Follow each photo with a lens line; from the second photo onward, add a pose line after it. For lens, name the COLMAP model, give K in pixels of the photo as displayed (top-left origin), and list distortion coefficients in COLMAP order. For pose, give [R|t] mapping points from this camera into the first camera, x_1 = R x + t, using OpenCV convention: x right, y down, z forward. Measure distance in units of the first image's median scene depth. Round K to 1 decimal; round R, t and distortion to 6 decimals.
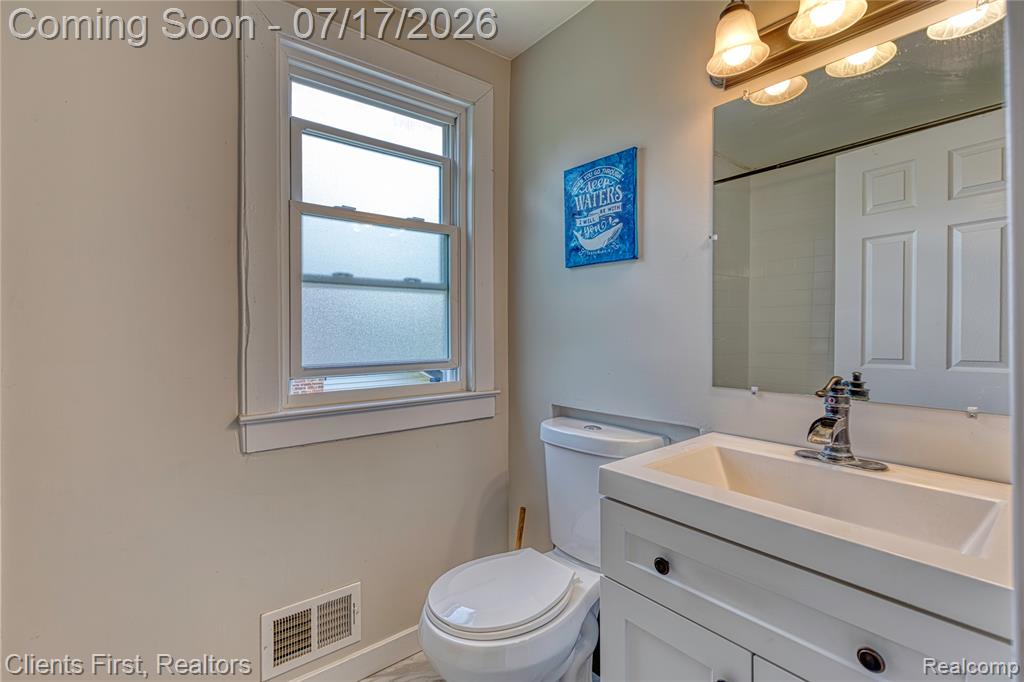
lens RADIAL K [[468.0, 0, 508.4], [0, 468.0, 336.0], [0, 0, 1]] dist [0.020778, -0.006832]
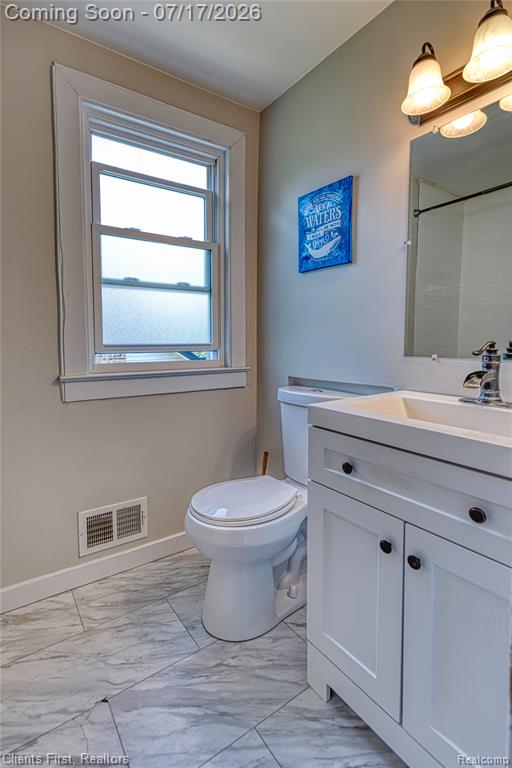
lens RADIAL K [[374.9, 0, 248.3], [0, 374.9, 359.8], [0, 0, 1]] dist [0.018806, -0.000486]
pose [[0.997813, -0.003344, -0.066014, 0.059860], [0.006025, 0.999163, 0.040449, 0.065517], [0.065824, -0.040758, 0.996998, -0.078001]]
